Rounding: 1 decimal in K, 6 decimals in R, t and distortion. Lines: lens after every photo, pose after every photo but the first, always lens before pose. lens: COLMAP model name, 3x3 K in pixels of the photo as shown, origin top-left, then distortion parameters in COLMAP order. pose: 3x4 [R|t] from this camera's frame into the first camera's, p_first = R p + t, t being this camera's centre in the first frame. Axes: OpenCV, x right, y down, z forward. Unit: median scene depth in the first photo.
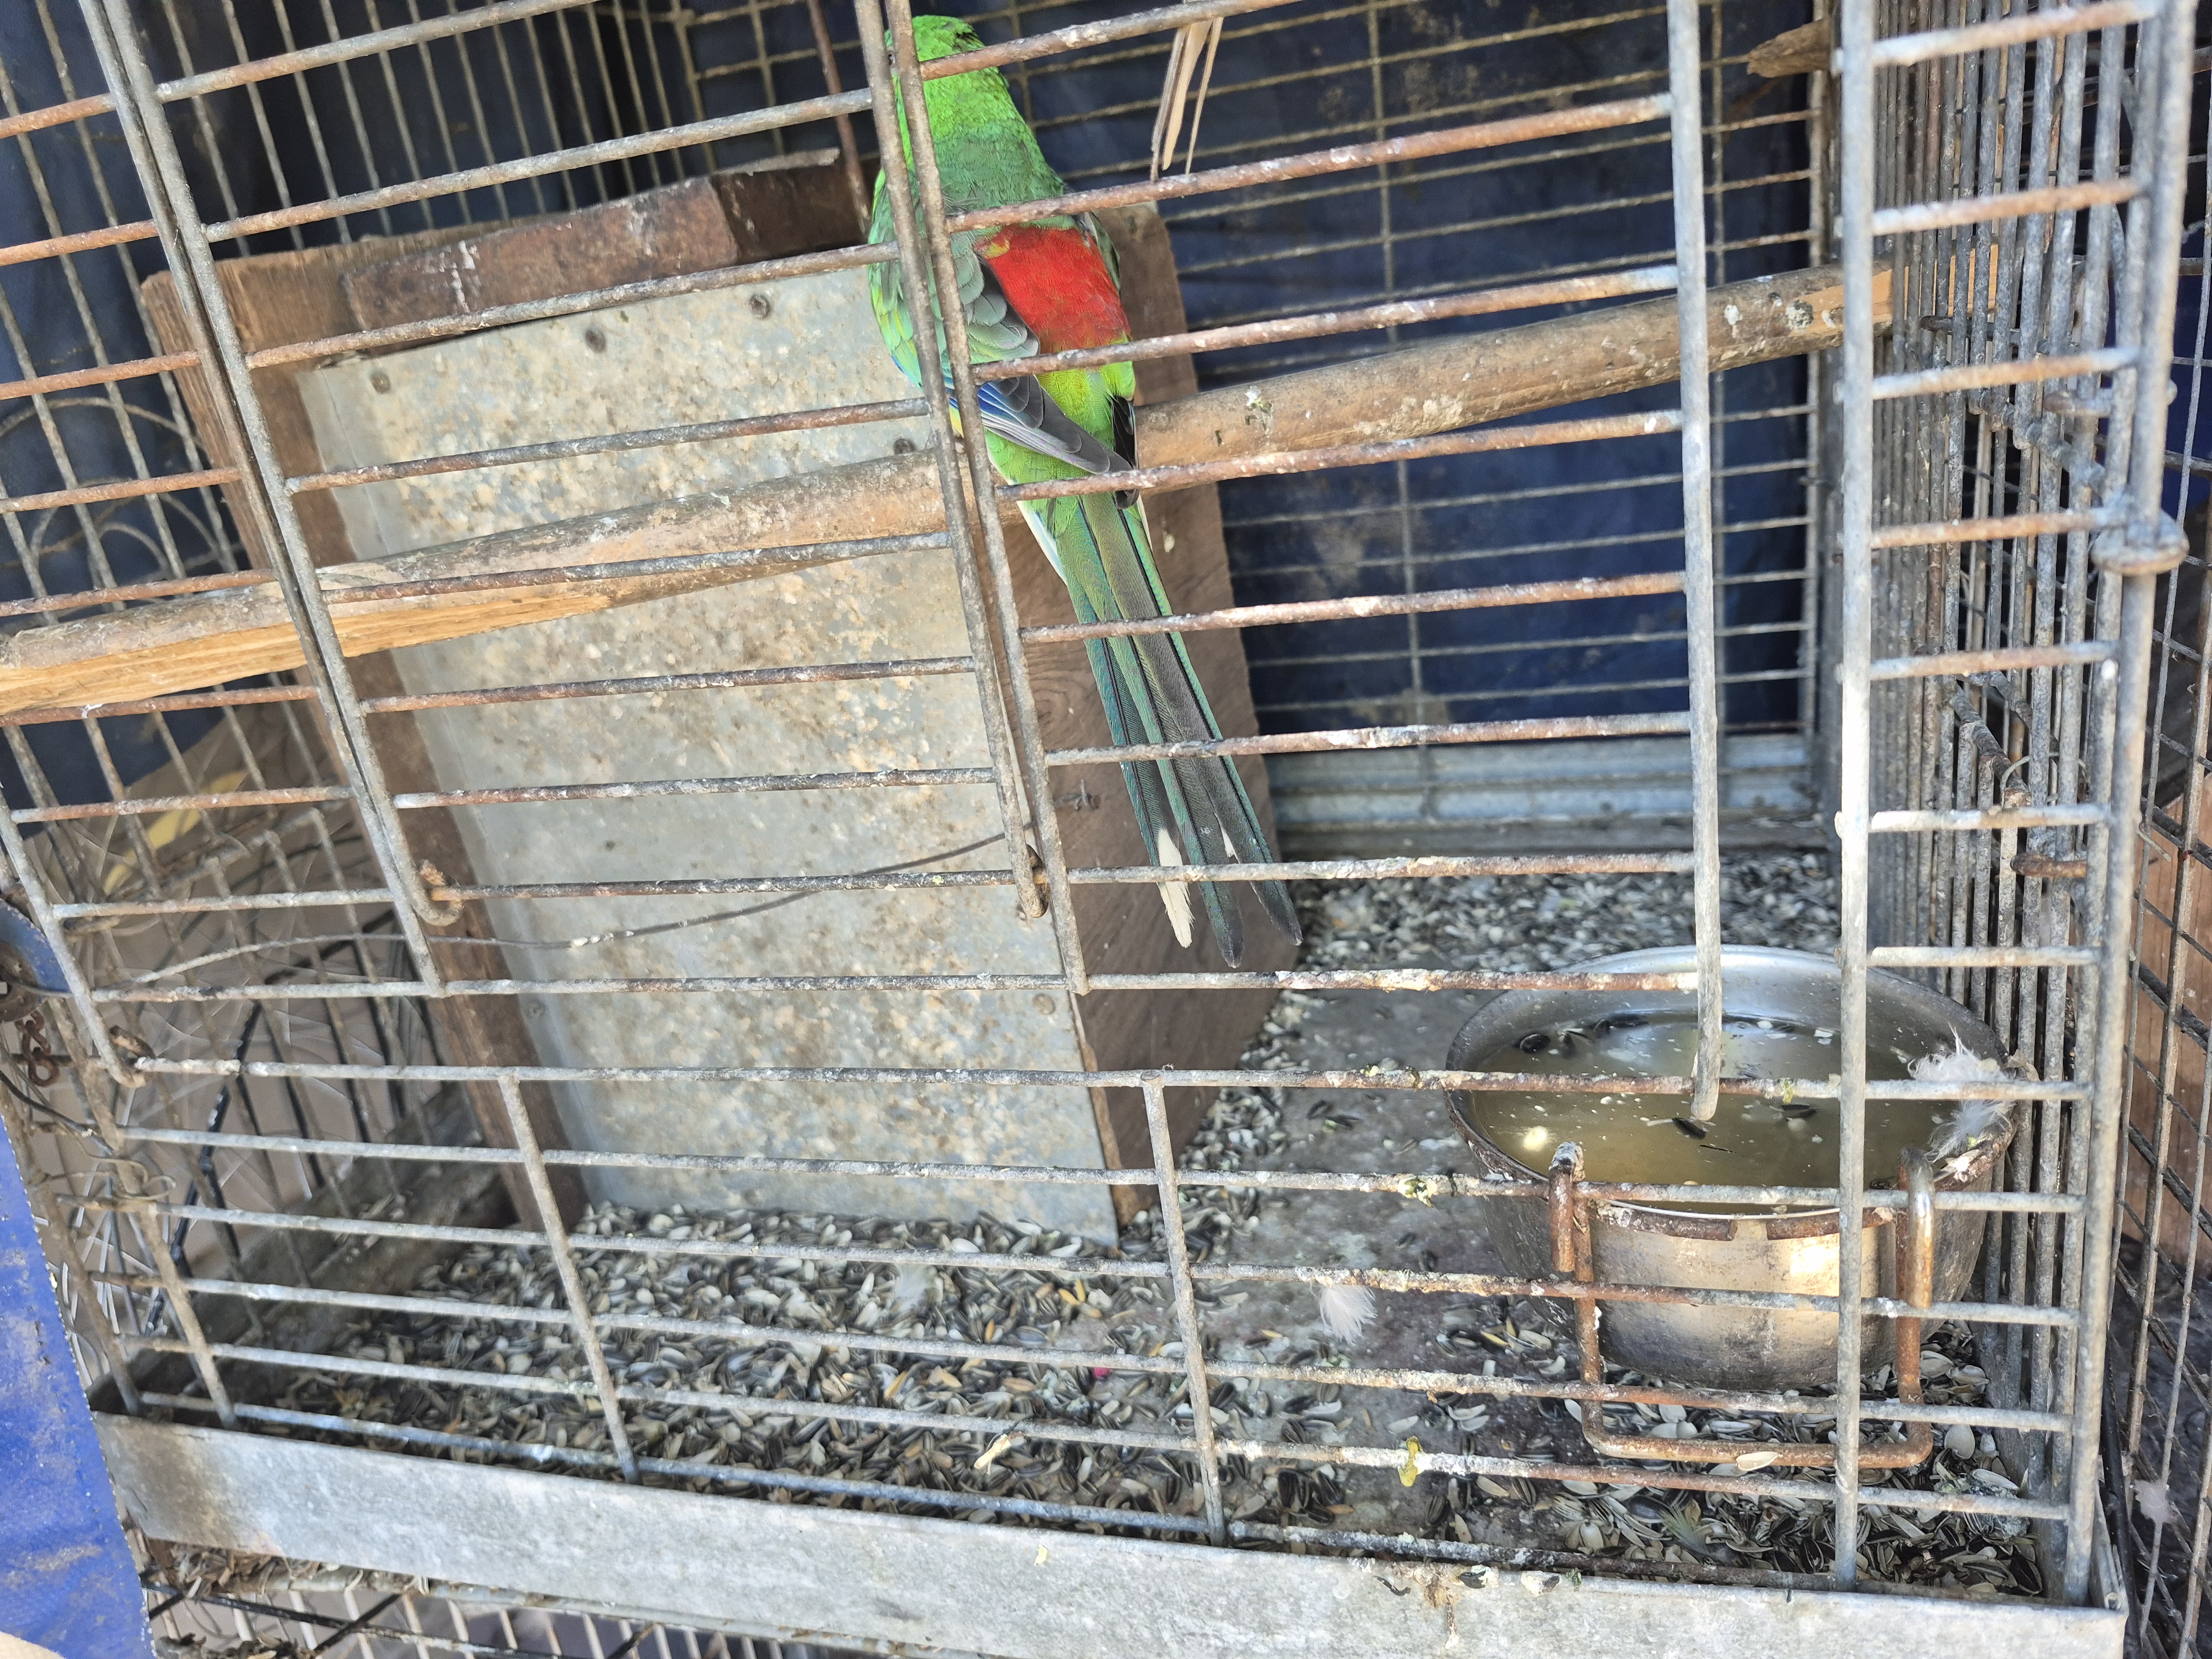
lens RADIAL K [[1463.4, 0, 1133.9], [0, 1463.4, 840.0], [0, 0, 1]] dist [0.067858, -0.071379]
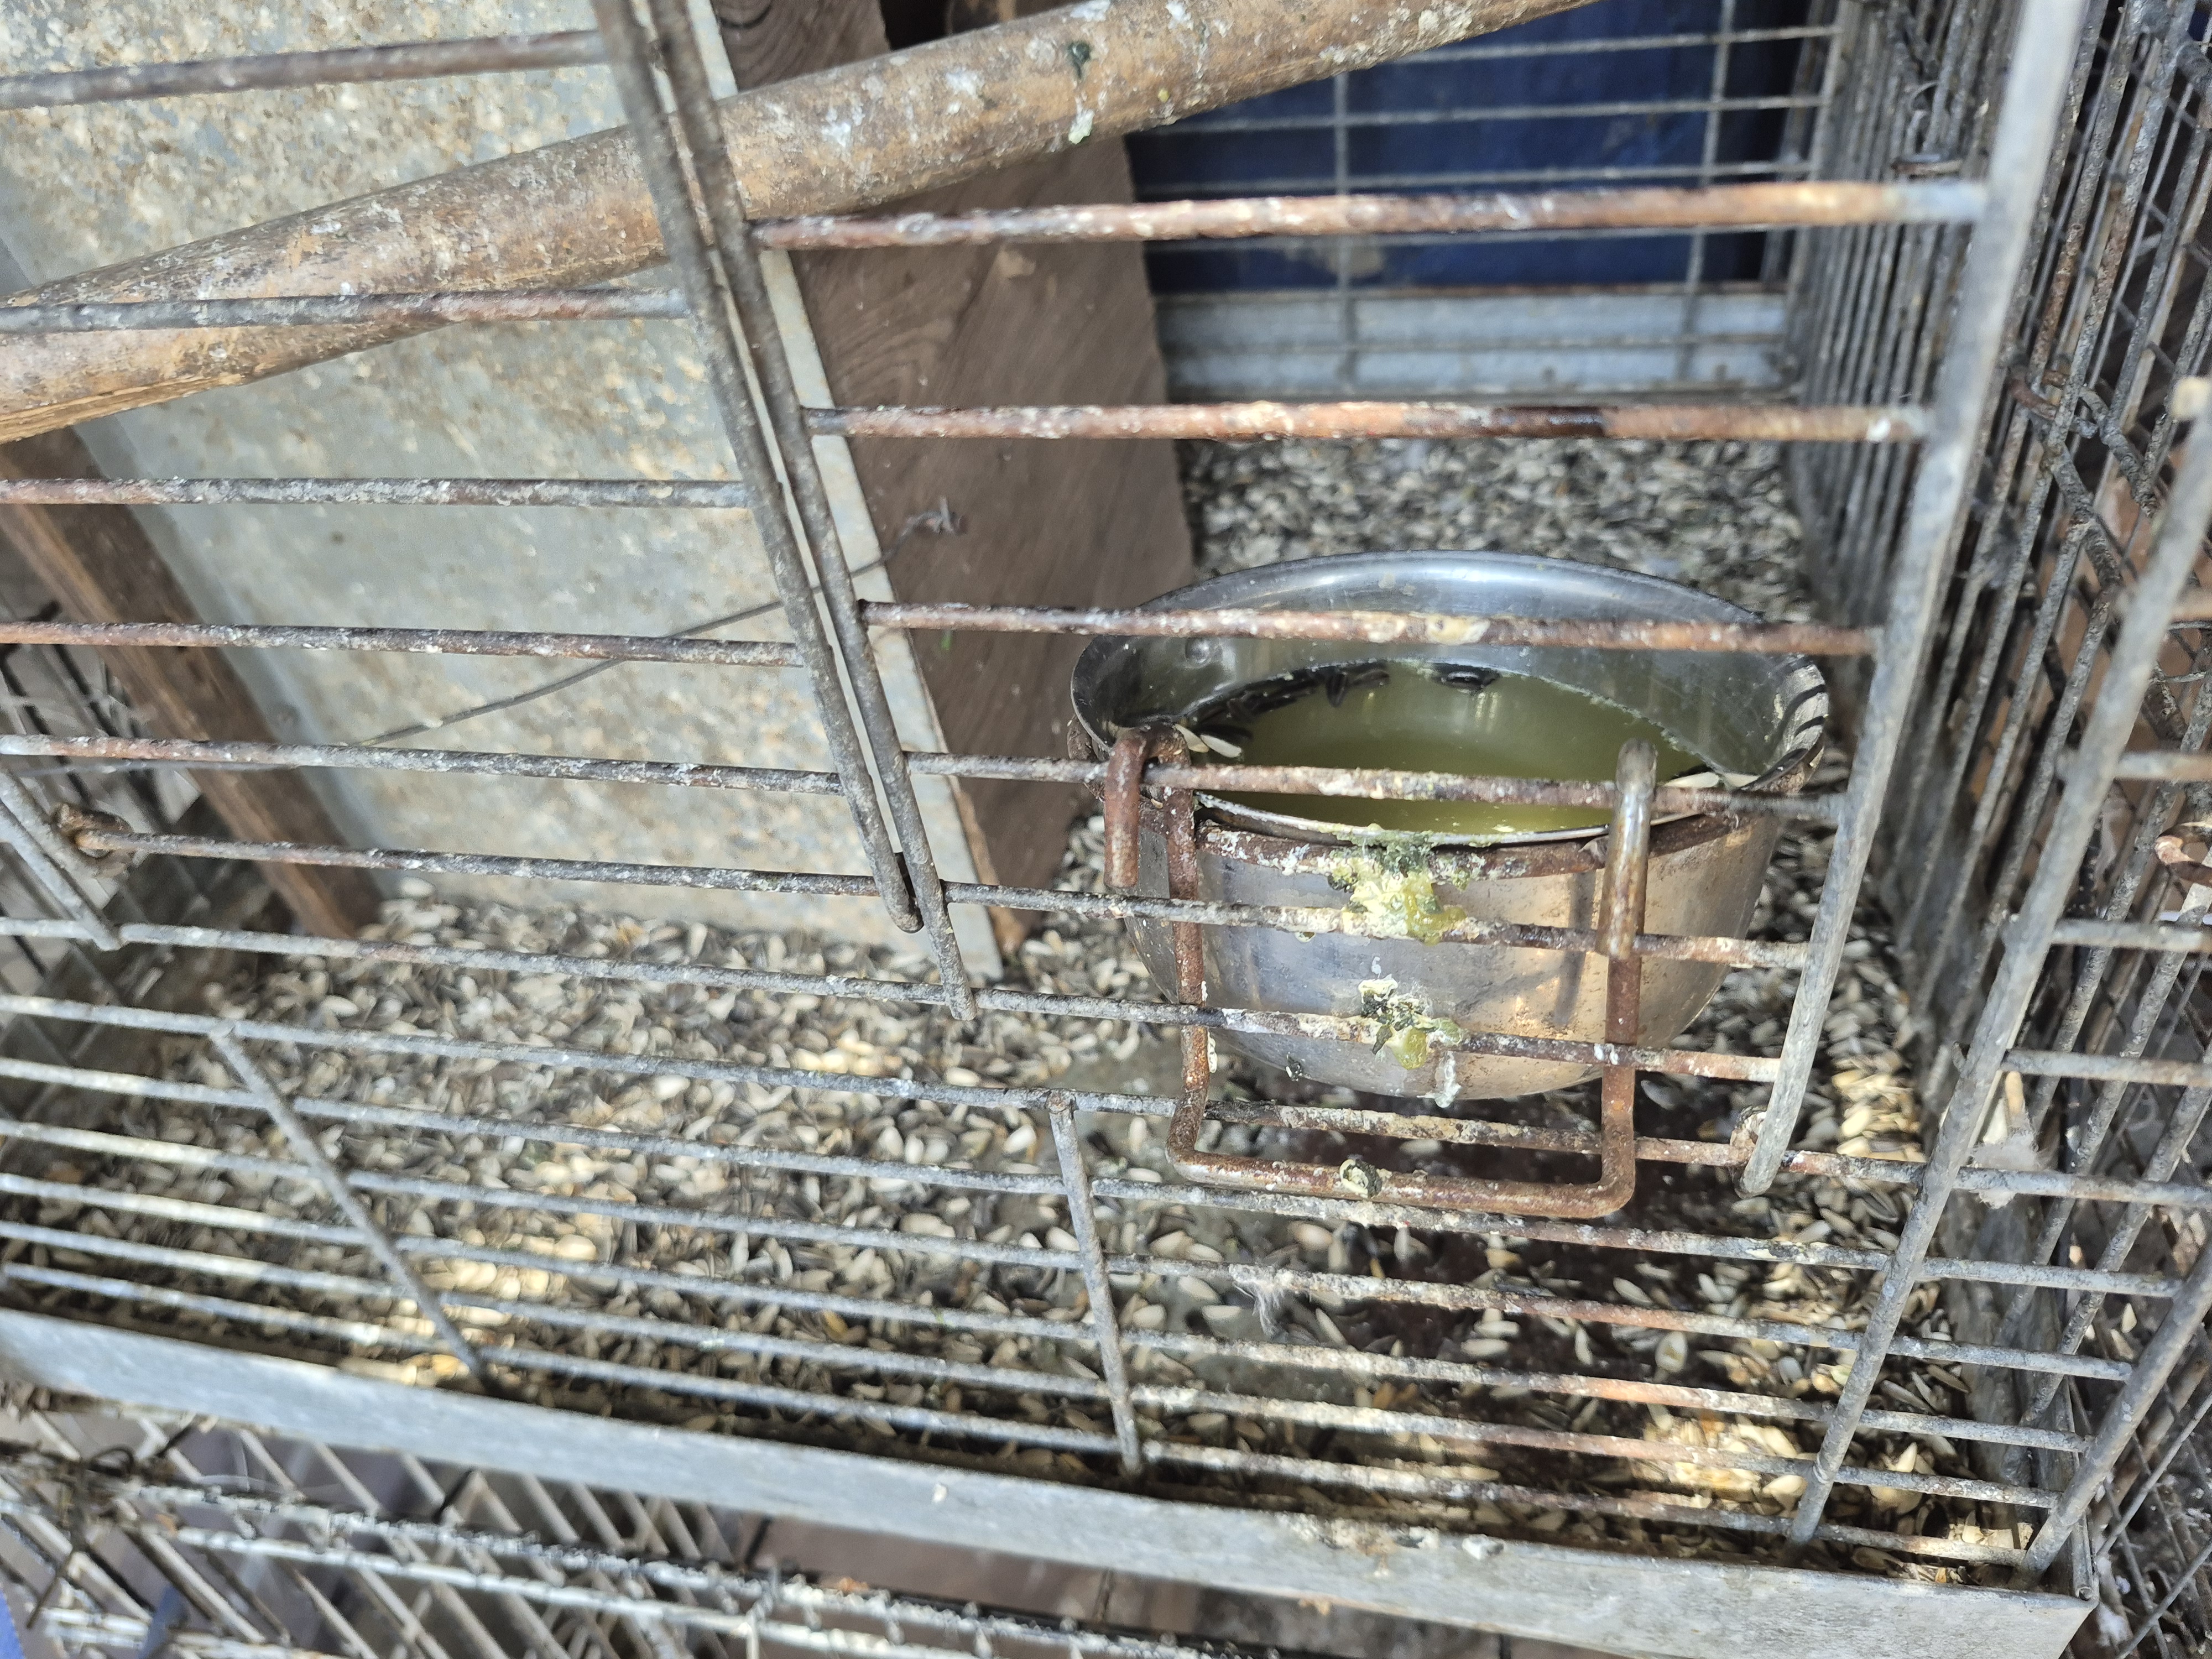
lens RADIAL K [[1548.3, 0, 1131.2], [0, 1548.3, 825.4], [0, 0, 1]] dist [-0.013829, -0.005941]
pose [[0.996047, -0.028008, 0.084297, -0.010832], [-0.002727, 0.938902, 0.344173, -0.182501], [-0.088786, -0.343042, 0.935114, 0.195231]]
